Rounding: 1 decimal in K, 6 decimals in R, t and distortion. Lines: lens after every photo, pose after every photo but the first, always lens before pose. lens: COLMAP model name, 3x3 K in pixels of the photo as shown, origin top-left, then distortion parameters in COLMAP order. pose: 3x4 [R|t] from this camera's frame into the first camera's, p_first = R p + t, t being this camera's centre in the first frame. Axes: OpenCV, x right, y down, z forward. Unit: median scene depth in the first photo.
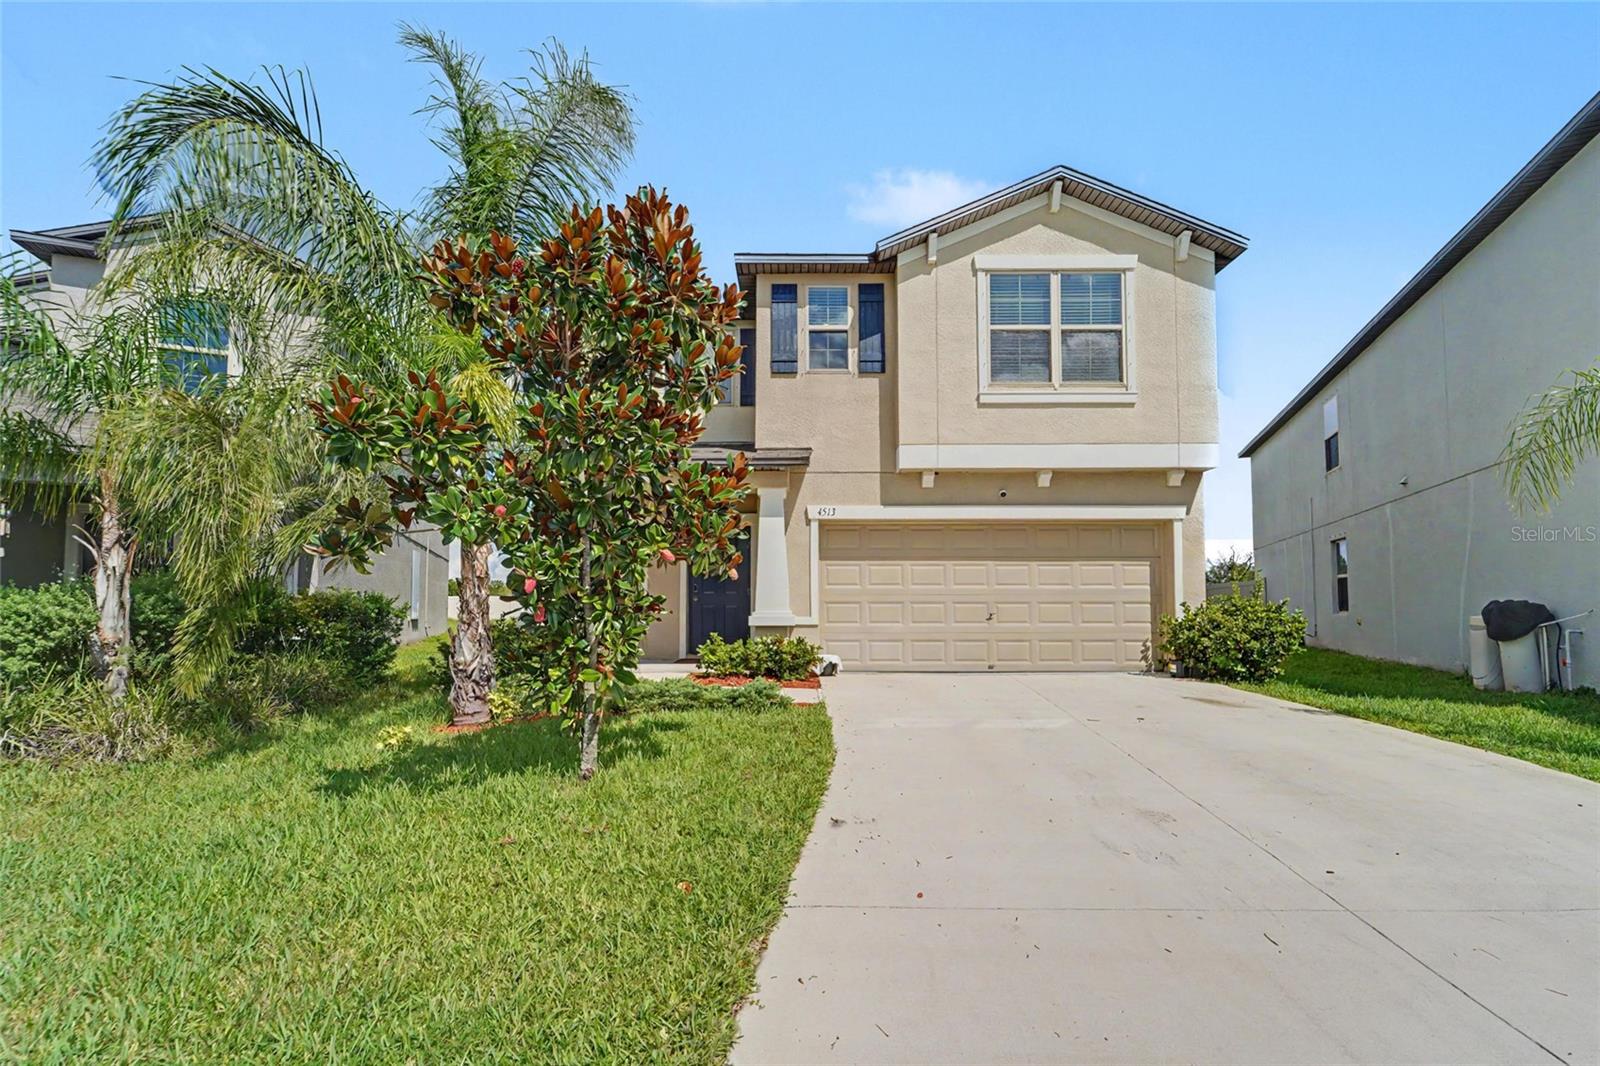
lens RADIAL K [[662.3, 0, 799.2], [0, 662.3, 579.0], [0, 0, 1]] dist [-0.000341, -0.000048]
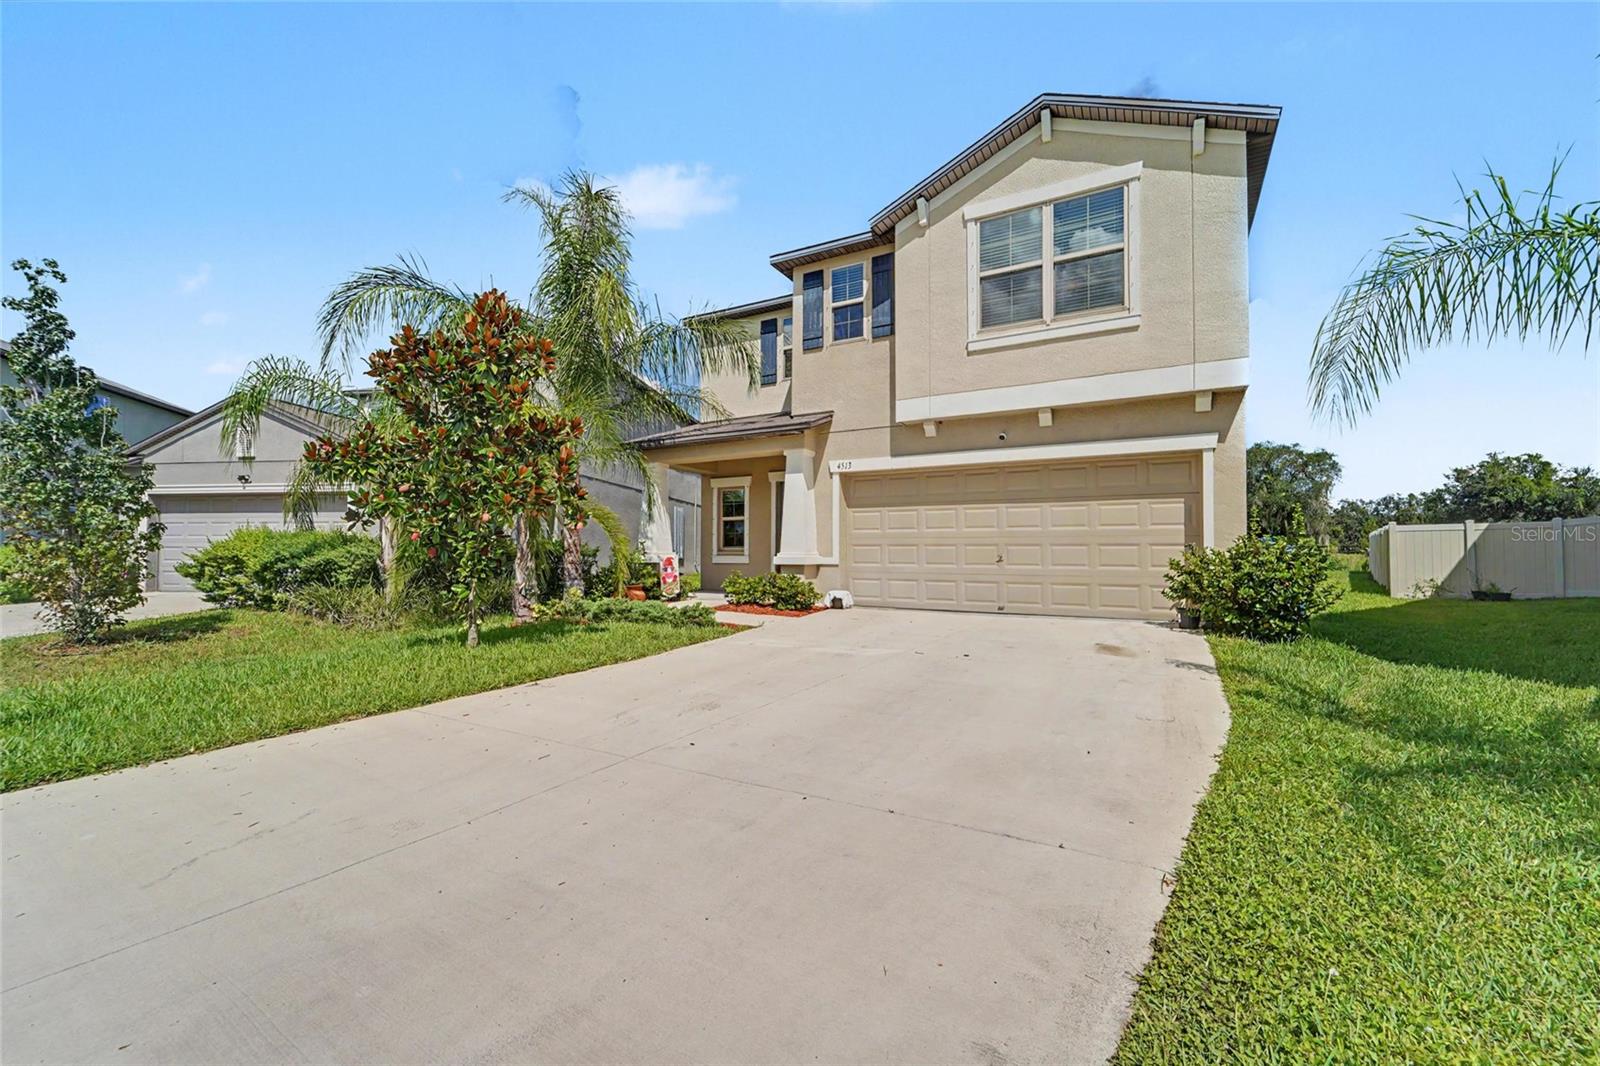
lens RADIAL K [[645.7, 0, 800.0], [0, 645.7, 533.0], [0, 0, 1]] dist [0.000178, -0.000326]
pose [[0.871912, -0.011835, -0.489520, 0.521820], [0.019599, 0.999750, 0.010738, 0.001073], [0.489270, -0.018957, 0.871926, -0.009384]]
